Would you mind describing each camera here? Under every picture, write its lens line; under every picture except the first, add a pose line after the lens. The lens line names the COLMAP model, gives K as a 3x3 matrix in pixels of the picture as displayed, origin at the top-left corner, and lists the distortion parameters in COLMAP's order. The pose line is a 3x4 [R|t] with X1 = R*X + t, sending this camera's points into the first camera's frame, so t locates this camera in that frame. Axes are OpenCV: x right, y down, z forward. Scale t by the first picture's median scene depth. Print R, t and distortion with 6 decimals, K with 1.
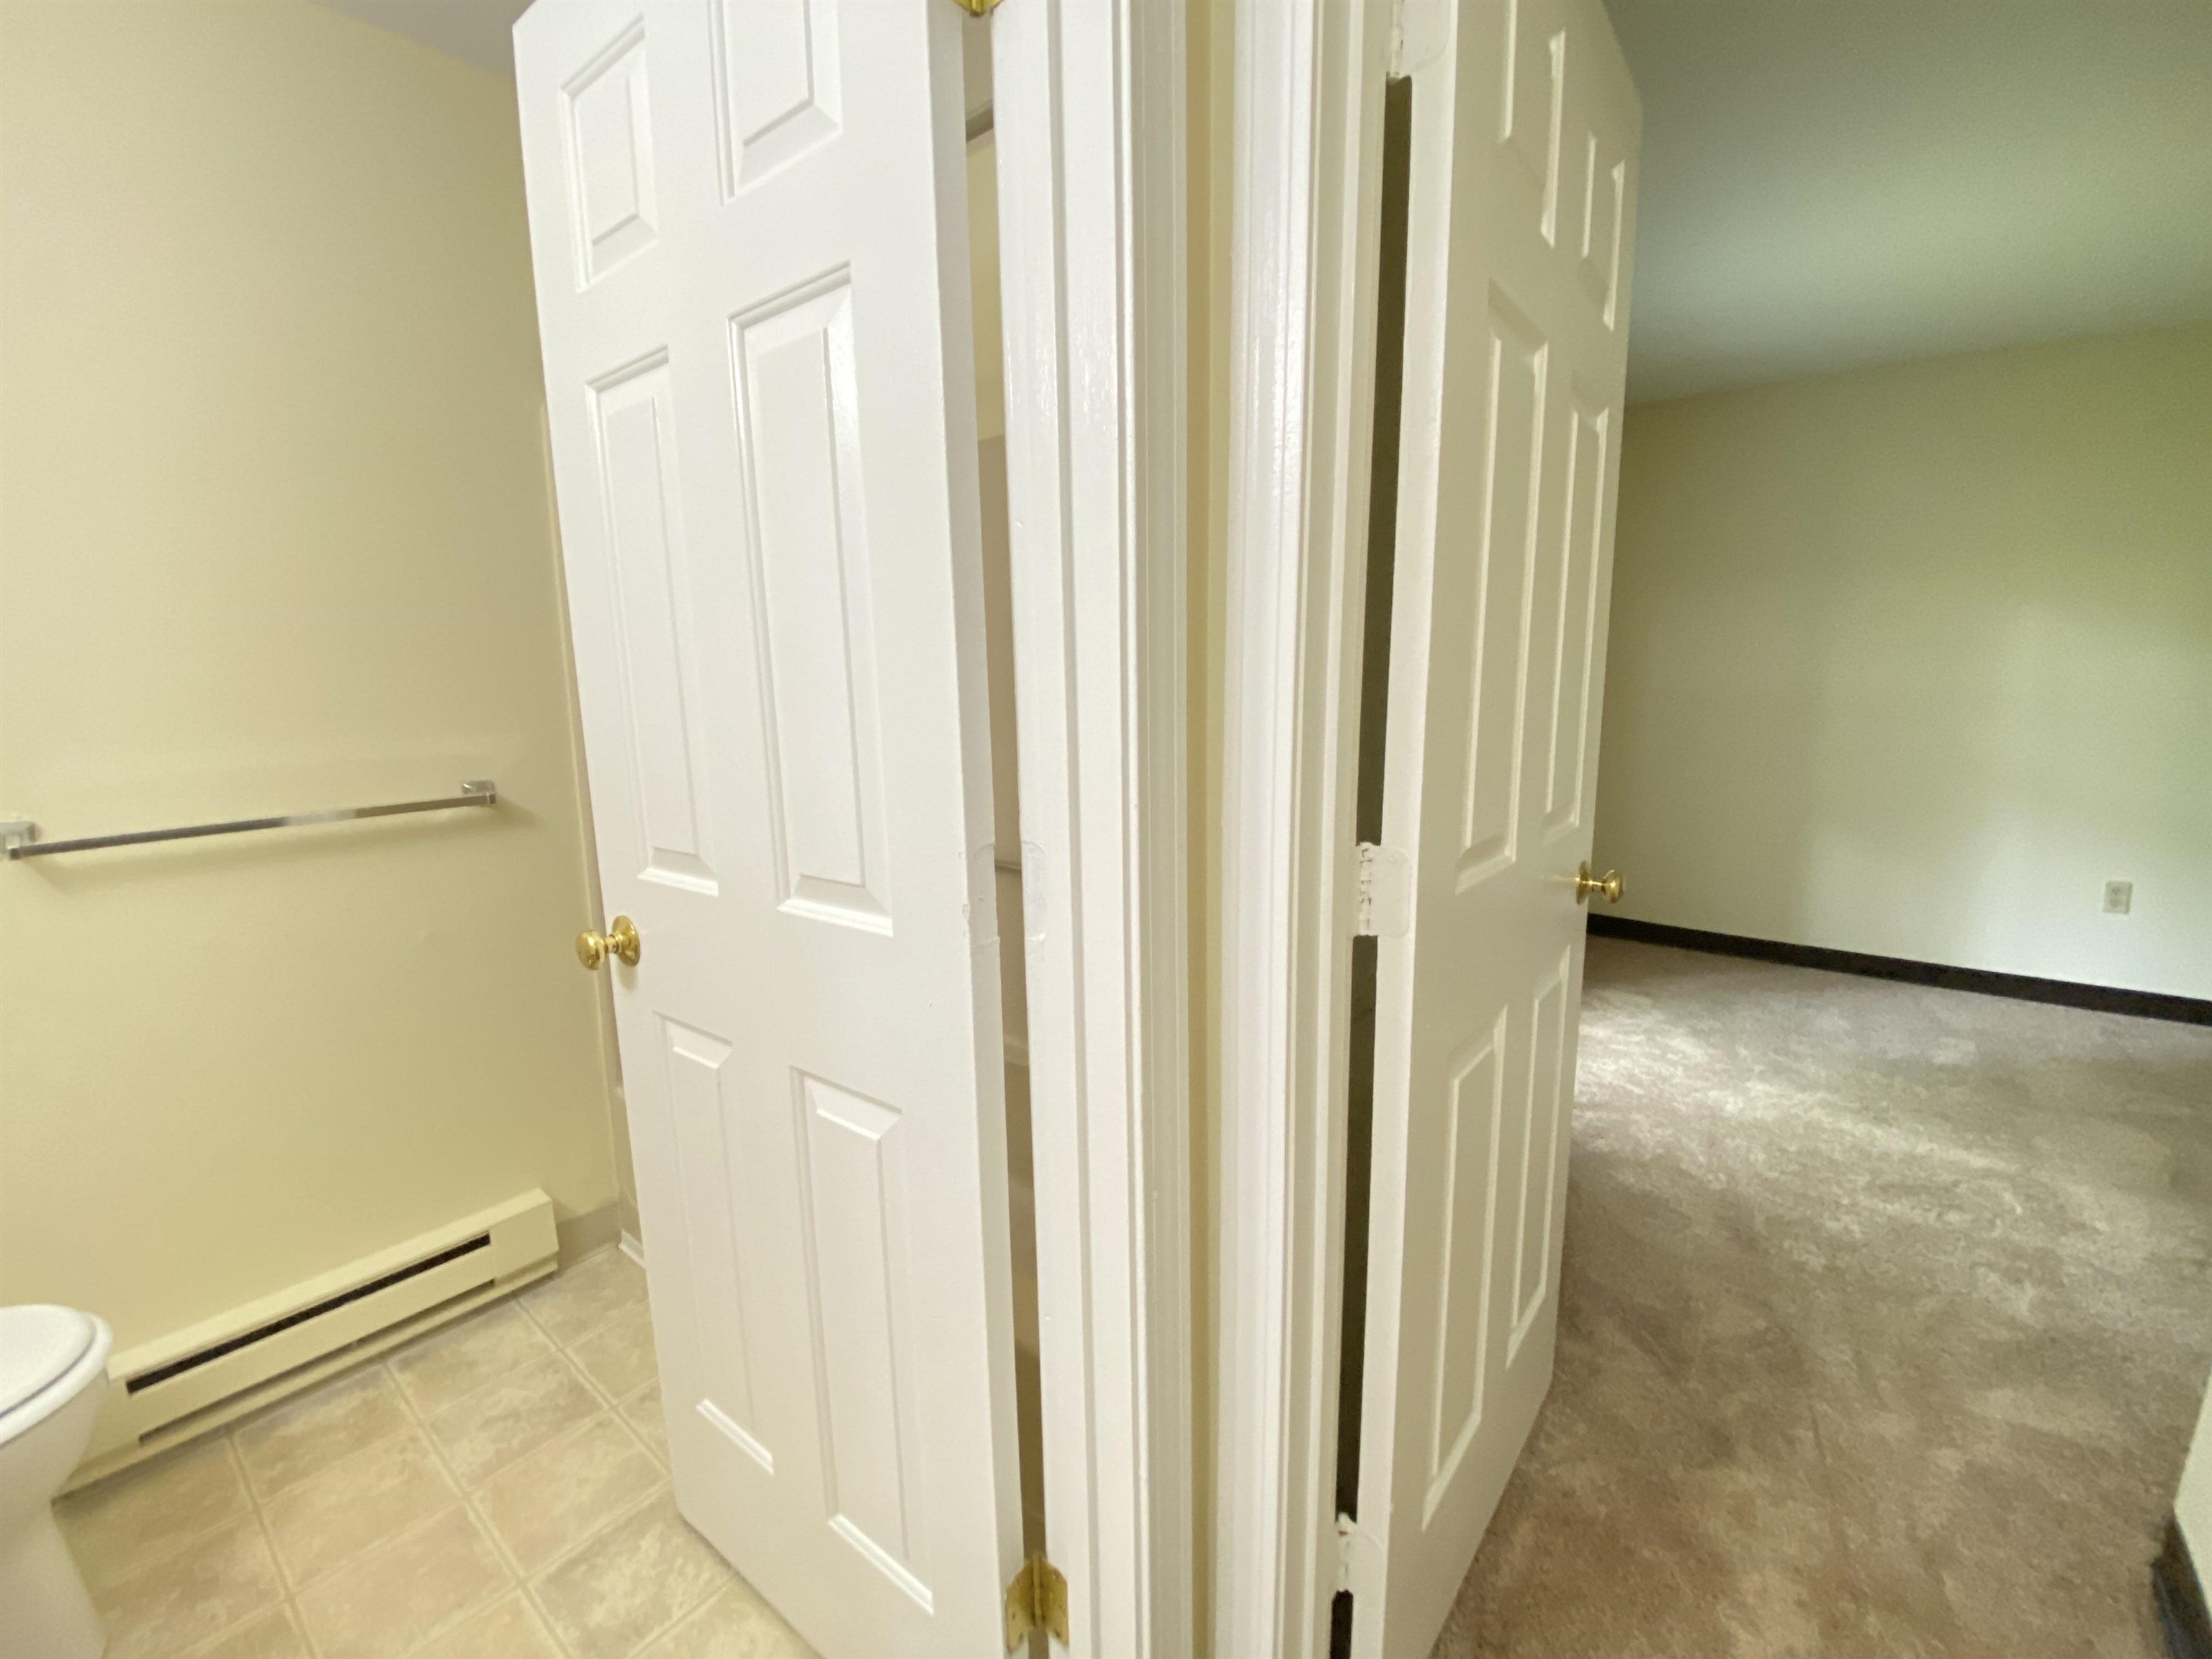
lens RADIAL K [[913.4, 0, 1110.8], [0, 913.4, 831.3], [0, 0, 1]] dist [0.019545, -0.021463]
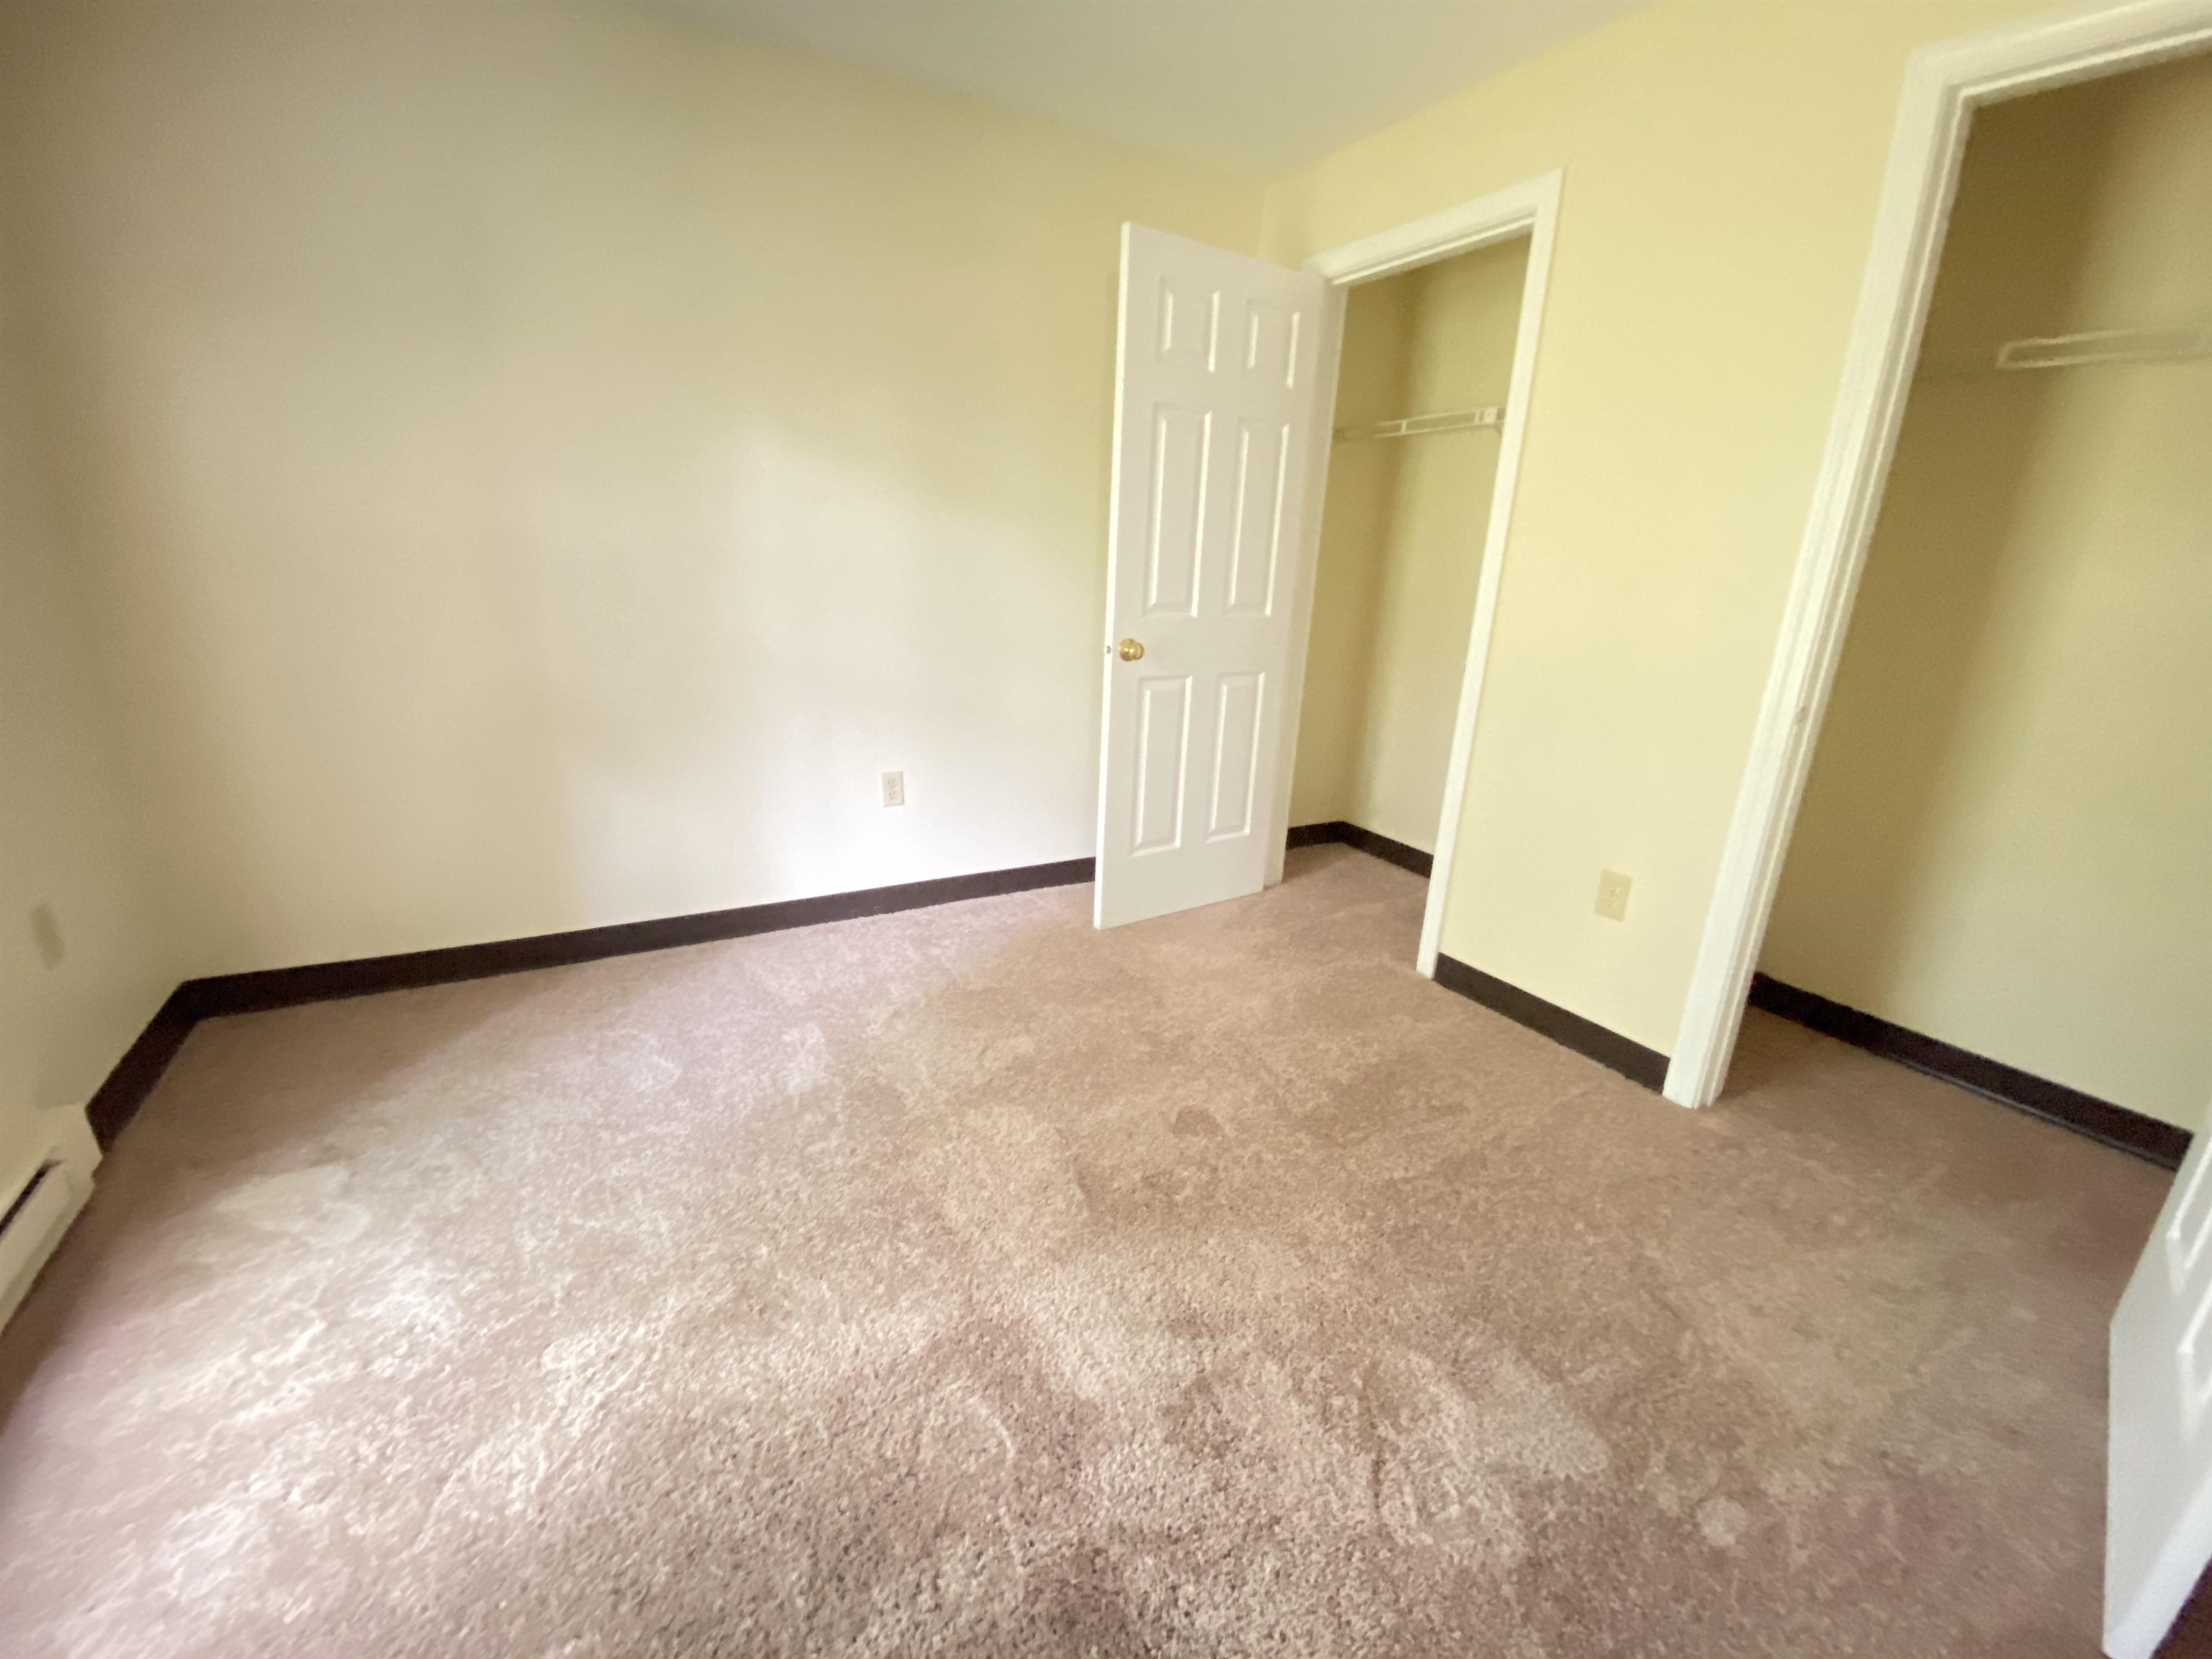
lens RADIAL K [[902.9, 0, 1097.2], [0, 902.9, 818.6], [0, 0, 1]] dist [0.014459, -0.018056]
pose [[0.388709, -0.241159, 0.889240, 0.403948], [0.120897, 0.970143, 0.210253, -0.066173], [-0.913394, 0.025780, 0.406259, 0.472391]]
